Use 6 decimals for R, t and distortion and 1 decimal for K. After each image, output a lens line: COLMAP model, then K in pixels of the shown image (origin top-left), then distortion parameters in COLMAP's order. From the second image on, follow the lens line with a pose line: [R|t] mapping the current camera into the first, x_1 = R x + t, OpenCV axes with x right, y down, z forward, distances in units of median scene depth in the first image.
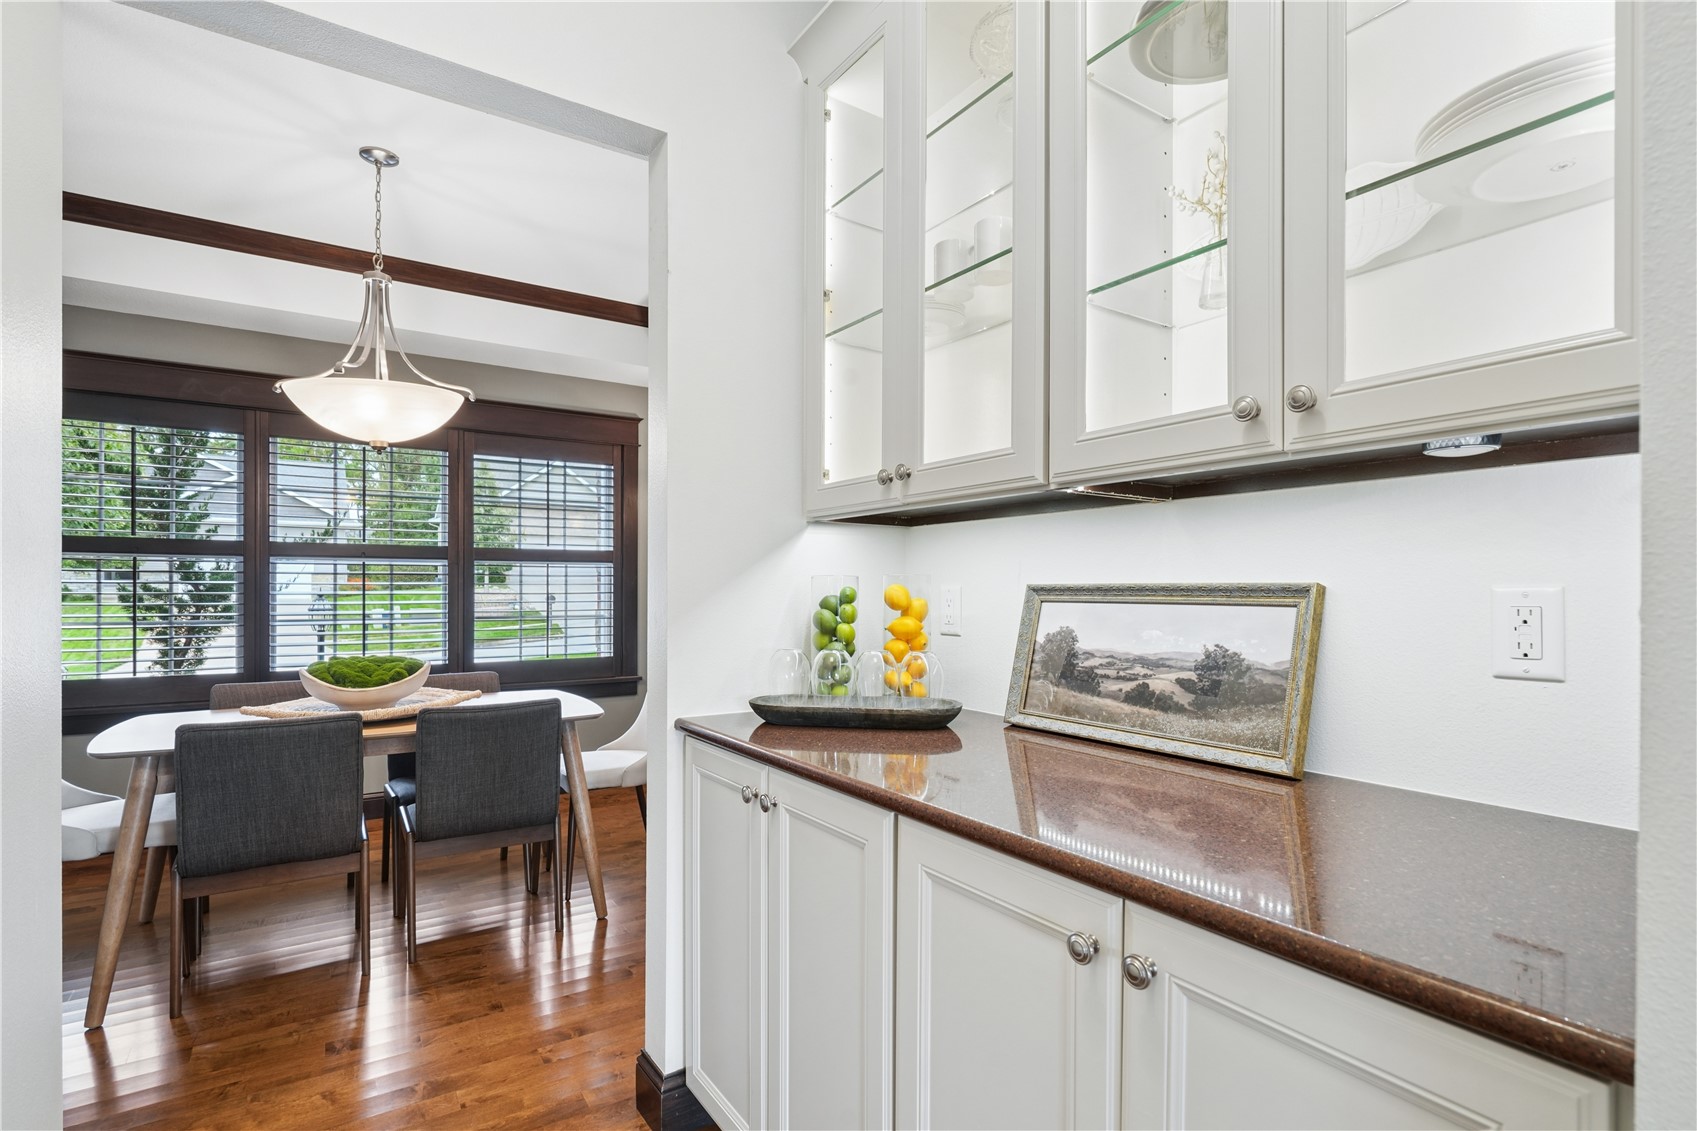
lens RADIAL K [[825.4, 0, 848.8], [0, 825.4, 581.7], [0, 0, 1]] dist [-0.007626, -0.000691]
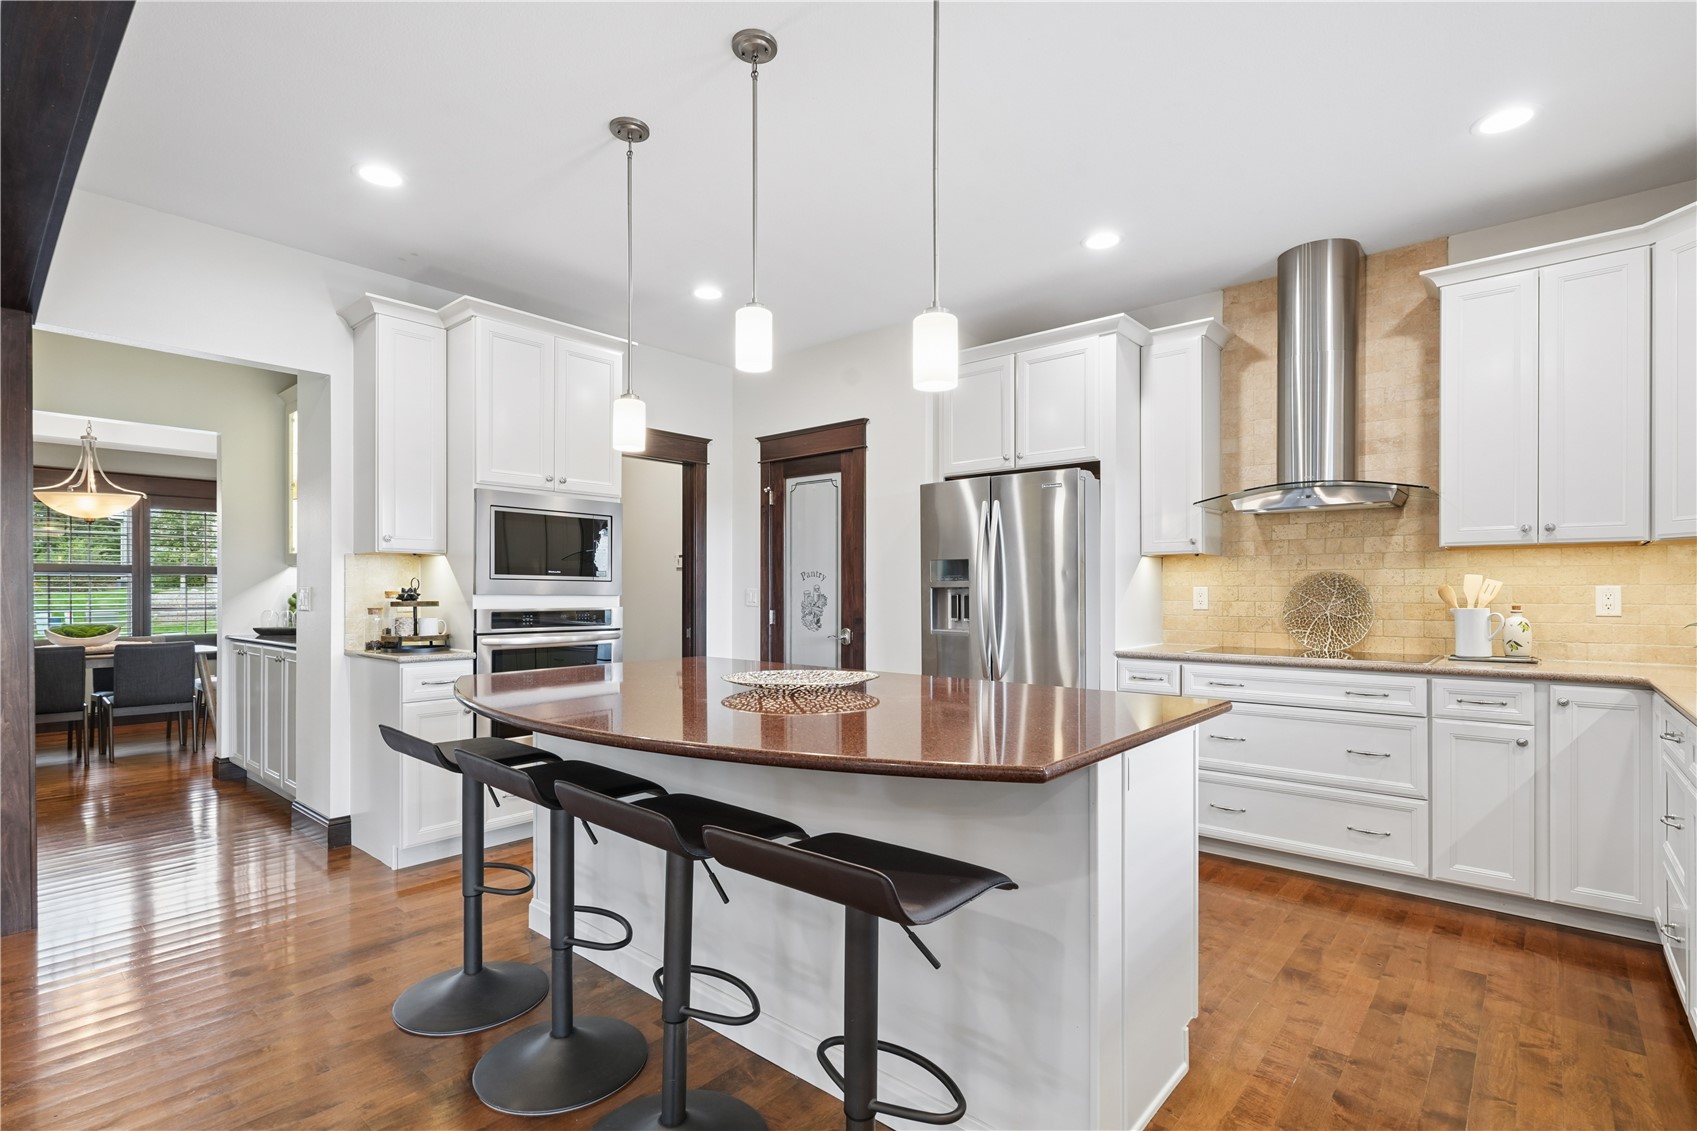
lens RADIAL K [[789.1, 0, 866.5], [0, 789.1, 595.1], [0, 0, 1]] dist [0.002269, 0.000093]
pose [[0.956310, -0.001475, 0.292350, 0.728679], [-0.002054, 0.999929, 0.011762, -0.007810], [-0.292347, -0.011848, 0.956239, -1.503189]]
